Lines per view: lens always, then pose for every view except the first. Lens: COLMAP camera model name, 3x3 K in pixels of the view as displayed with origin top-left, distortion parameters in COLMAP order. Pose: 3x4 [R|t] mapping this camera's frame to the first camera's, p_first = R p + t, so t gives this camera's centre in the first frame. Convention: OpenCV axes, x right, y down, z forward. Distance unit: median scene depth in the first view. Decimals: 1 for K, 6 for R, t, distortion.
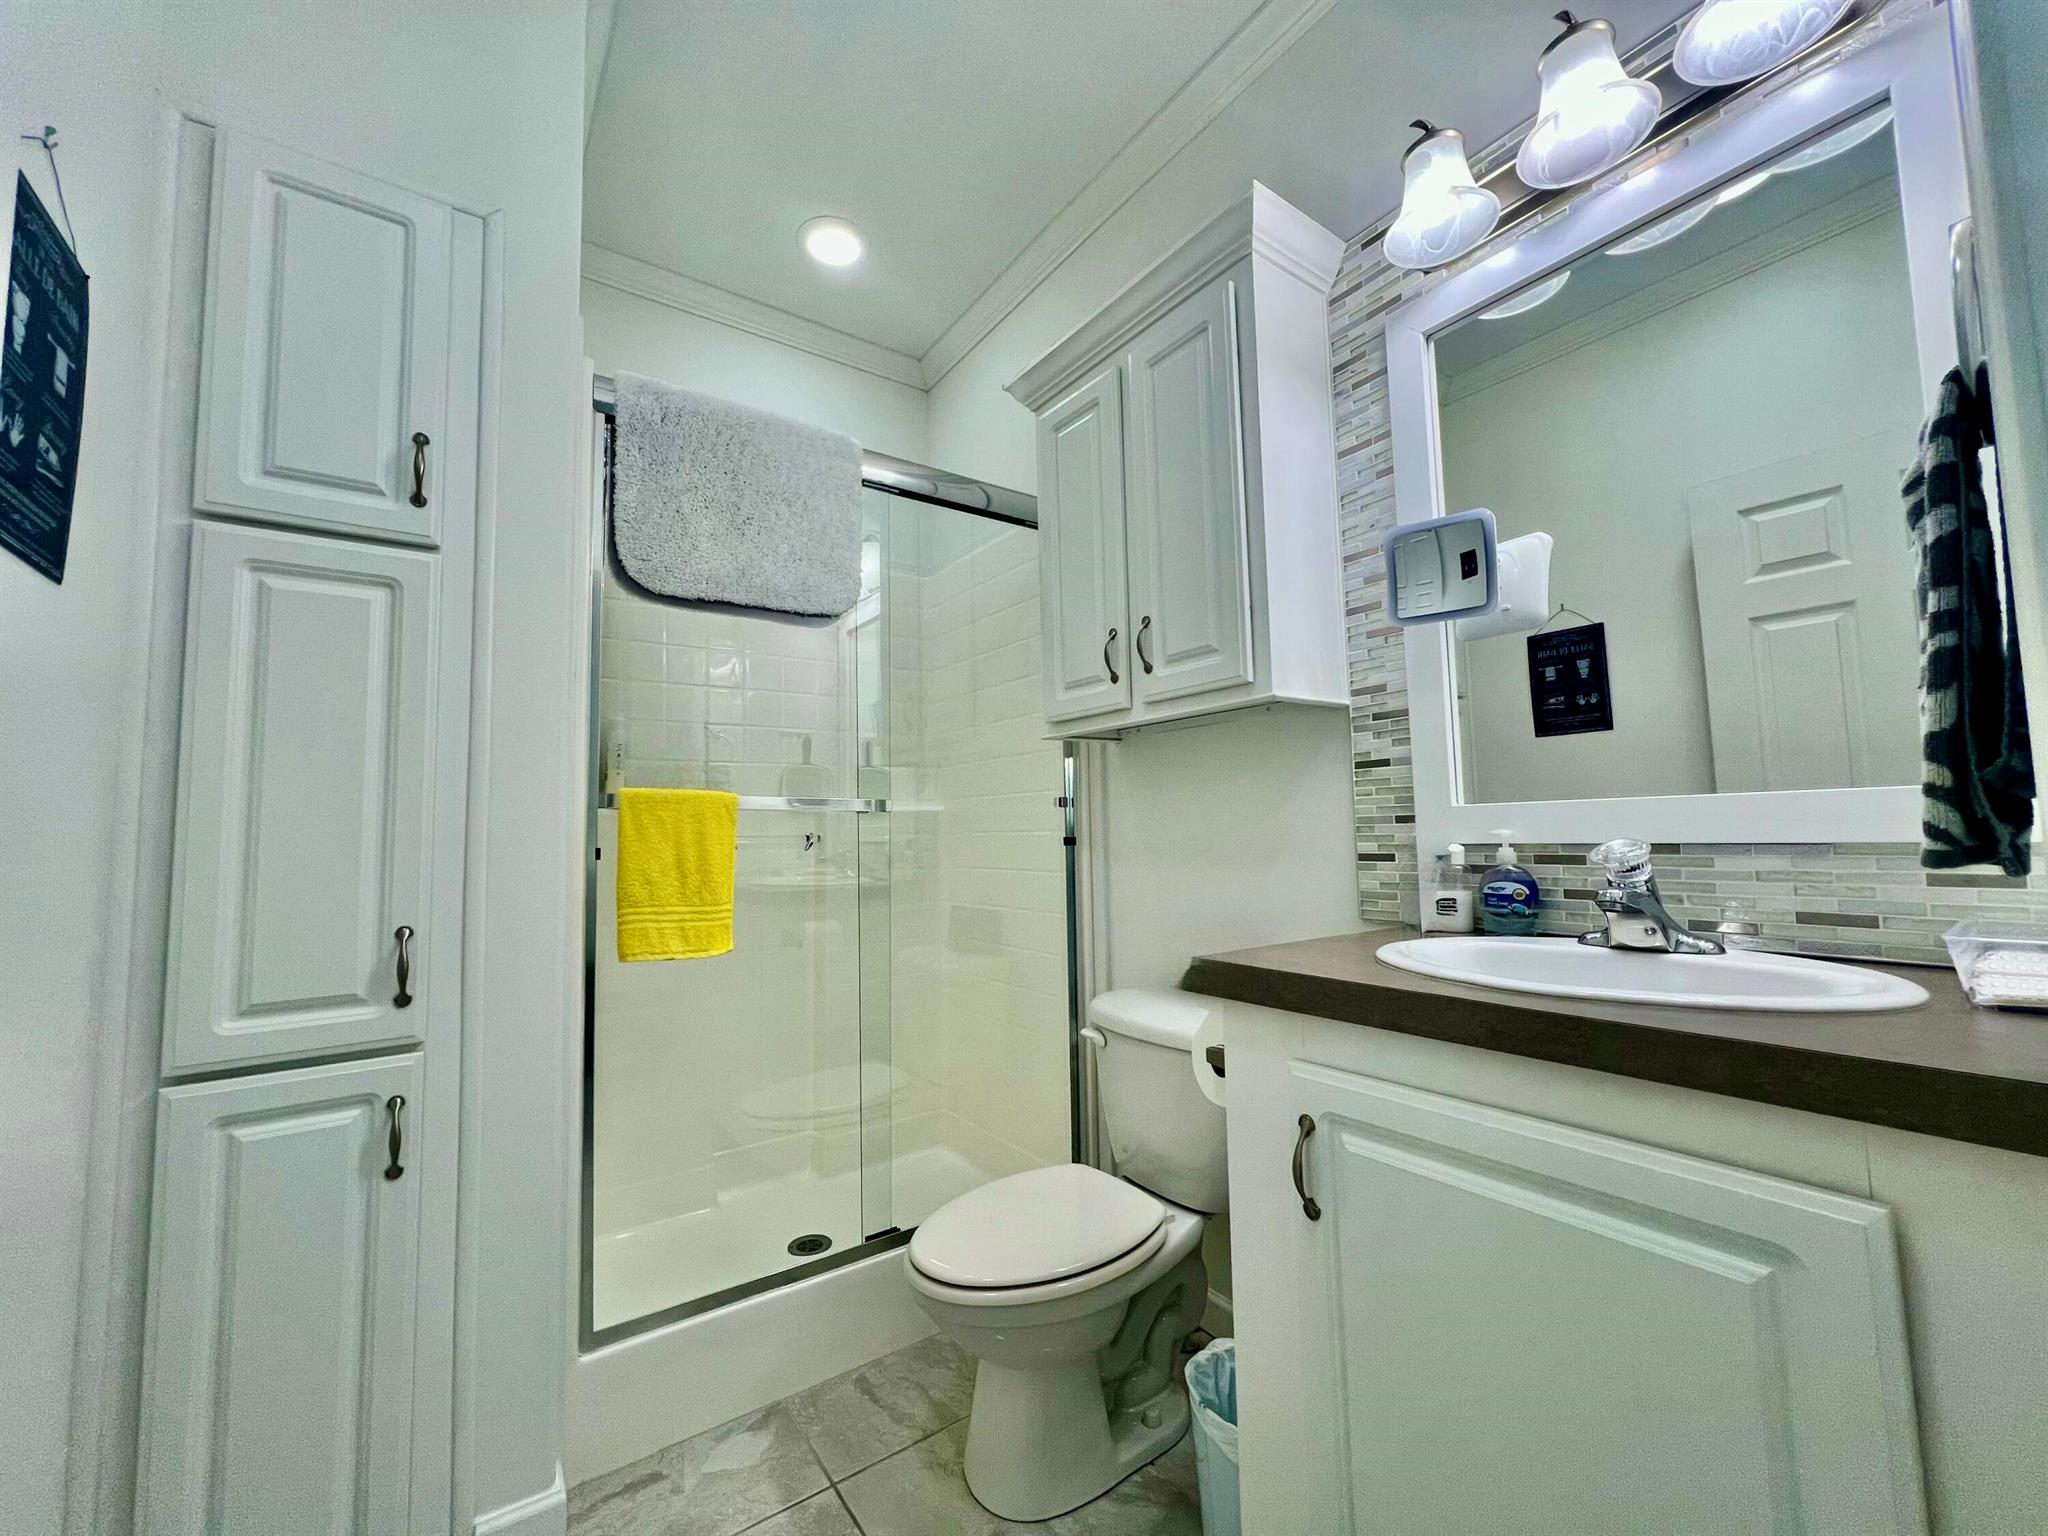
lens RADIAL K [[815.8, 0, 1026.1], [0, 815.8, 767.5], [0, 0, 1]] dist [-0.000448, 0.000369]
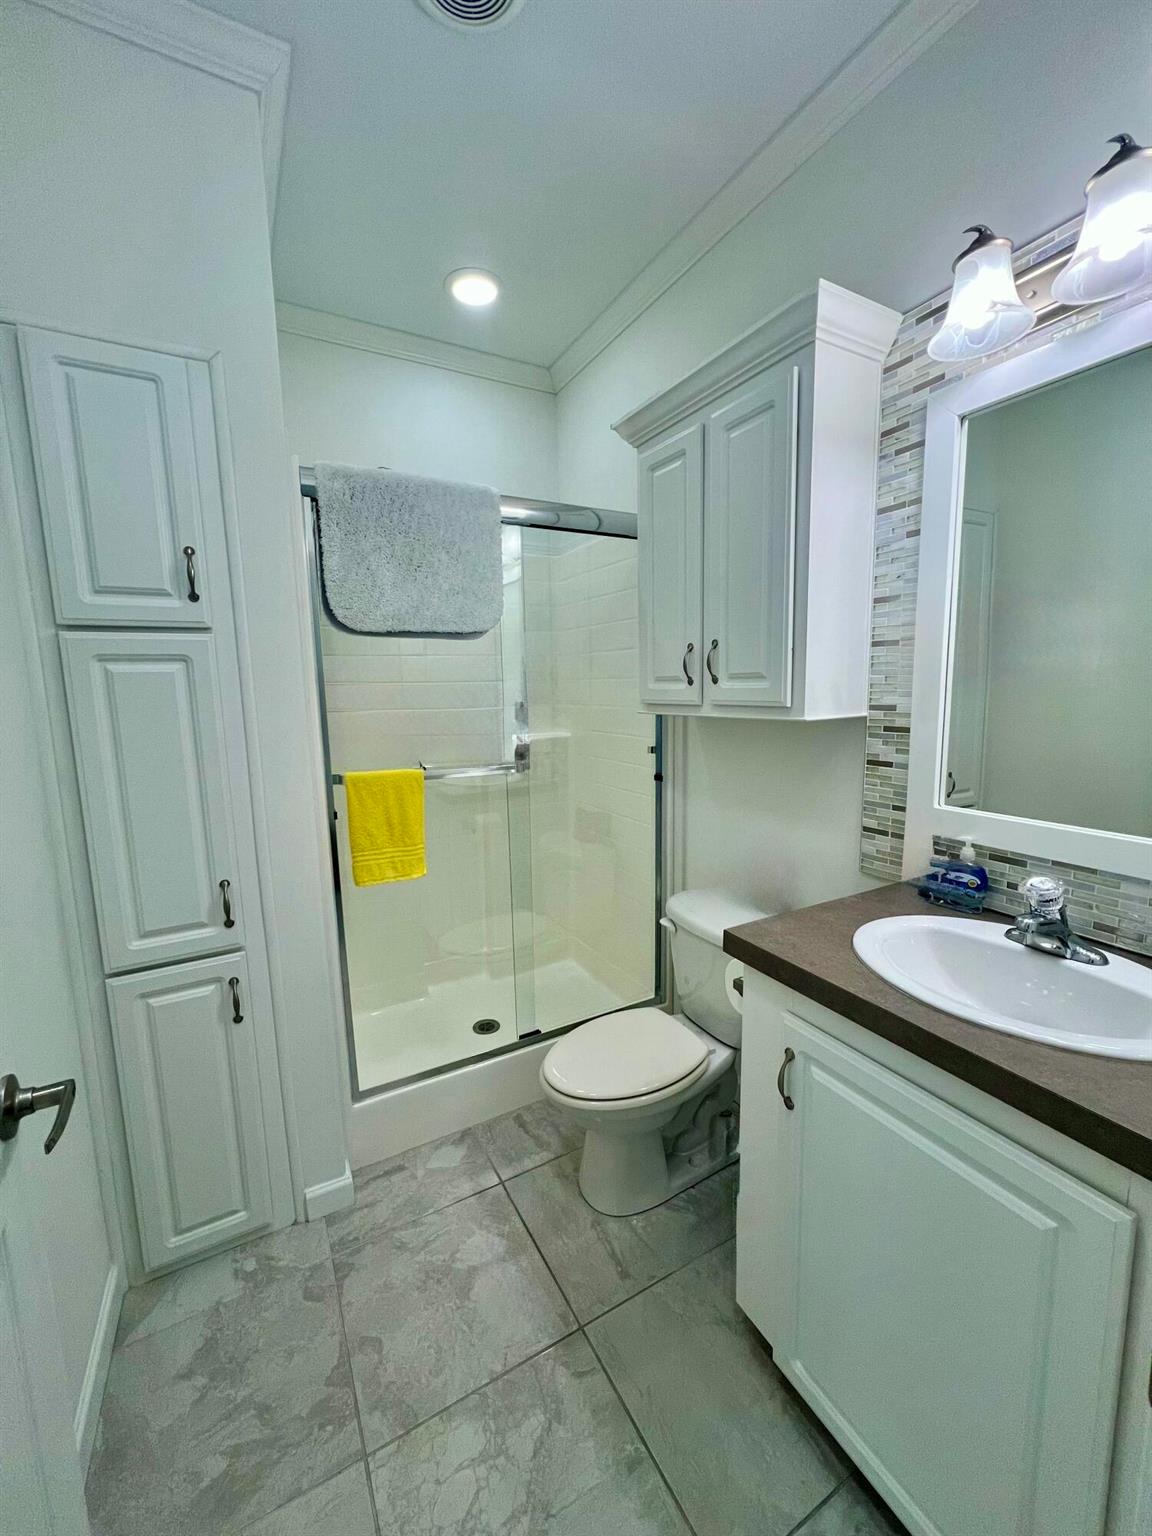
lens RADIAL K [[611.9, 0, 575.9], [0, 611.9, 767.2], [0, 0, 1]] dist [-0.000448, 0.000369]
pose [[0.994042, 0.016027, -0.107814, 0.038303], [0.007804, 0.976127, 0.217061, -0.227142], [0.108719, -0.216609, 0.970186, -0.031023]]
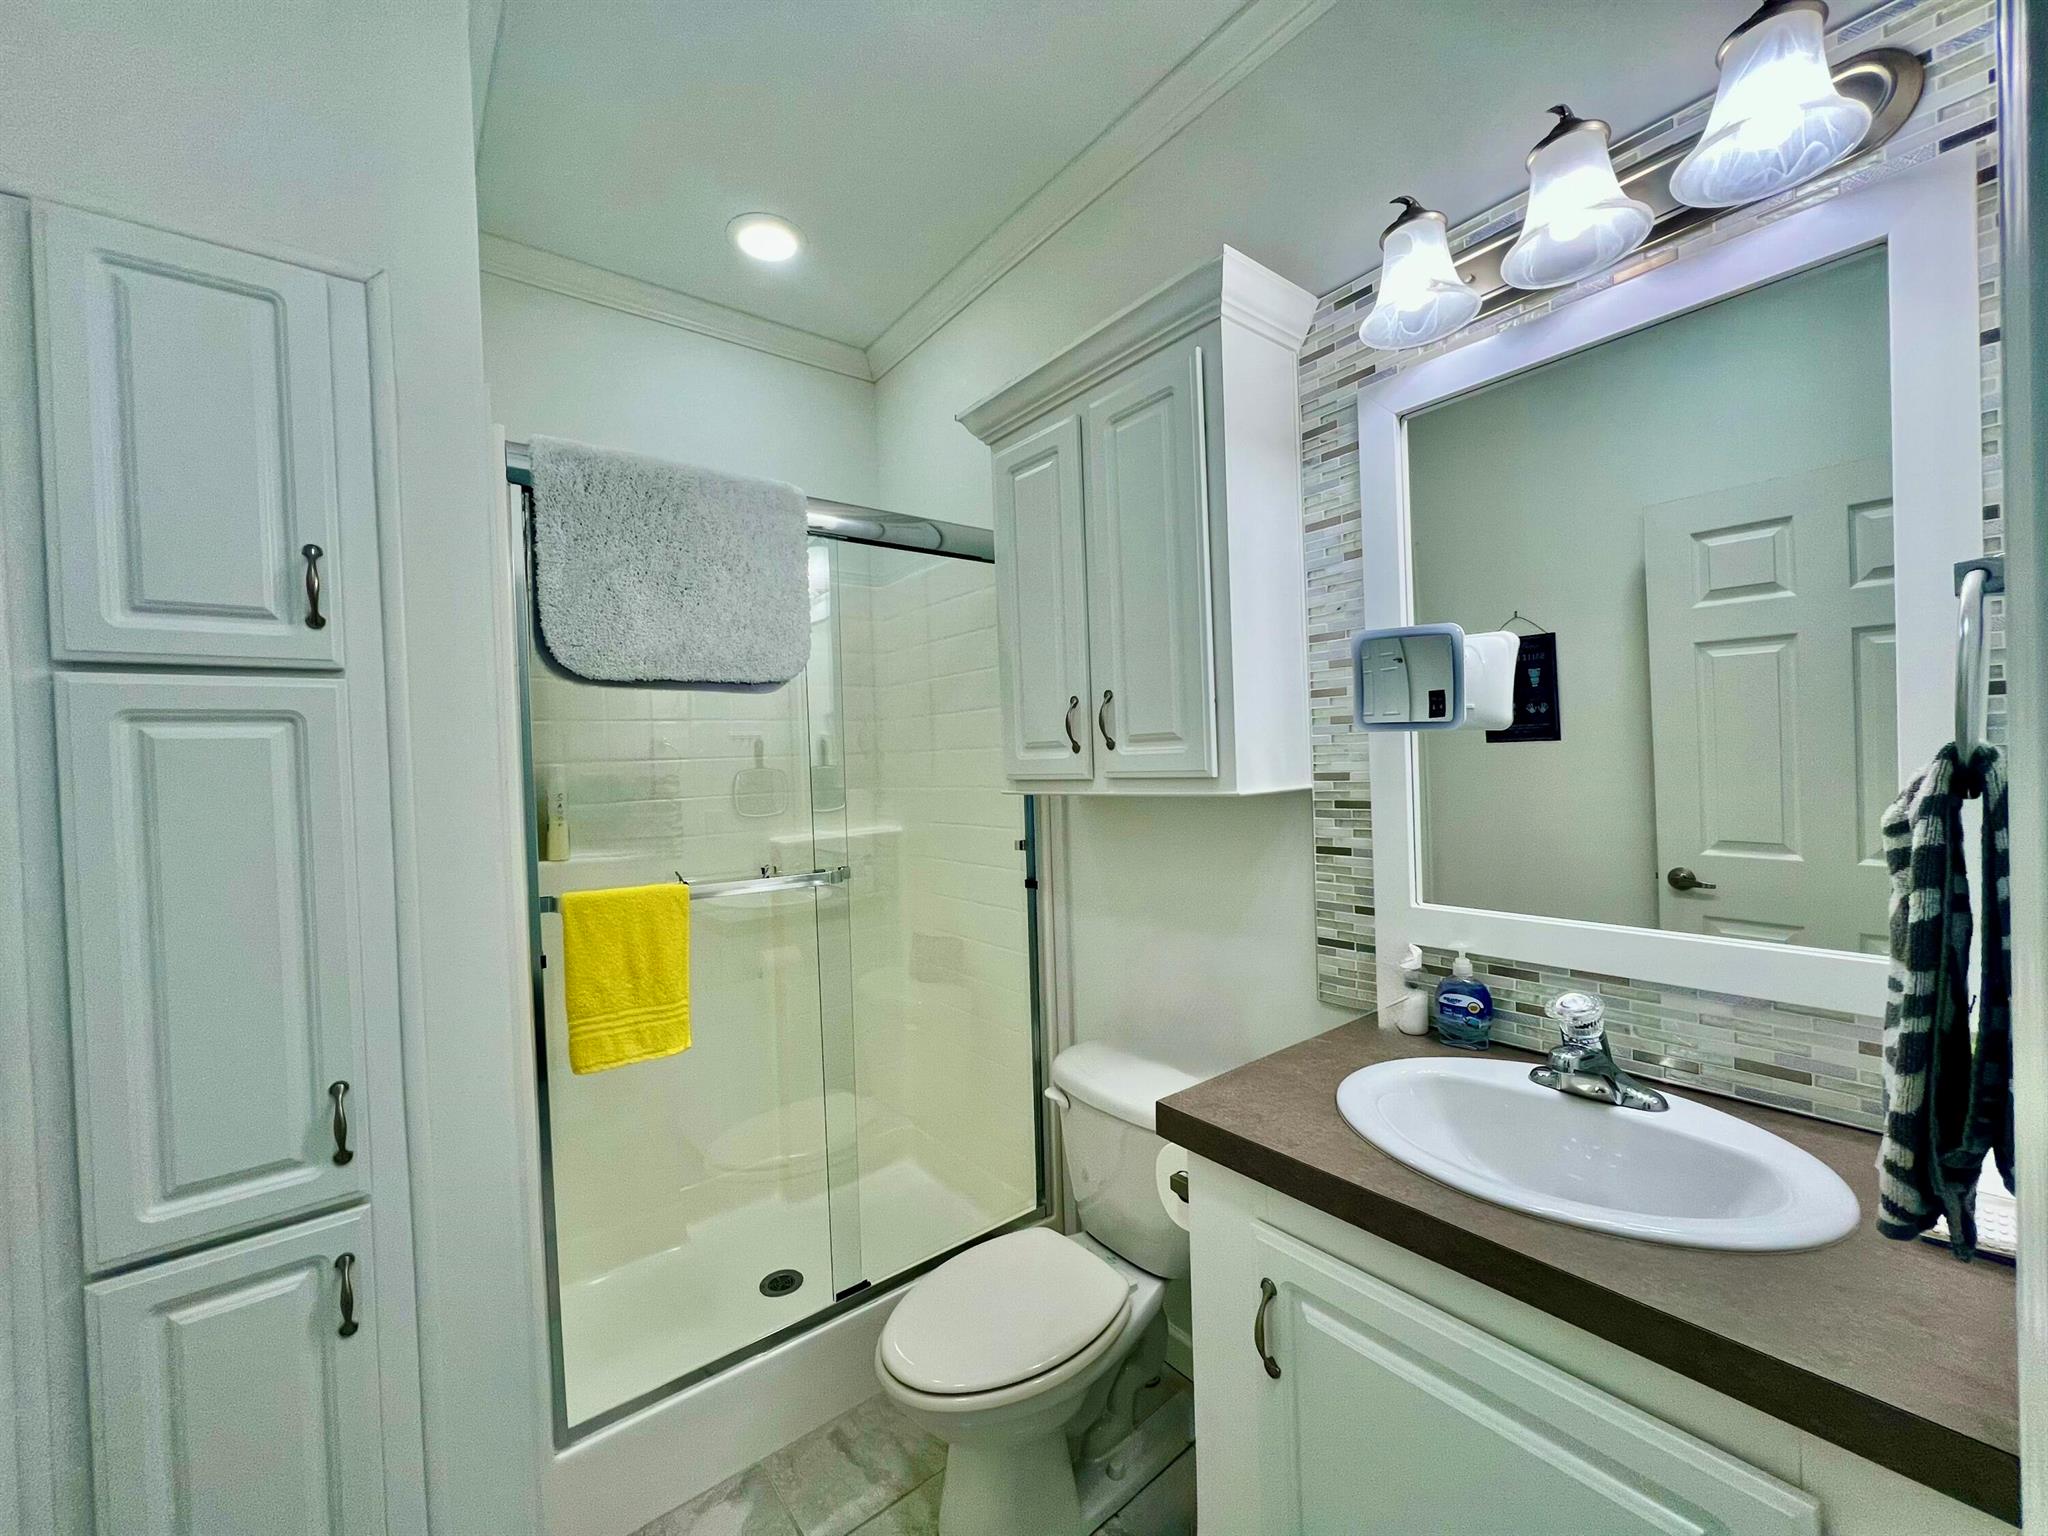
lens RADIAL K [[815.8, 0, 1026.0], [0, 815.8, 768.0], [0, 0, 1]] dist [-0.000448, 0.000369]
pose [[0.998492, -0.014940, 0.052817, -0.004150], [0.010197, 0.995983, 0.088957, -0.204551], [-0.053933, -0.088284, 0.994634, 0.033668]]
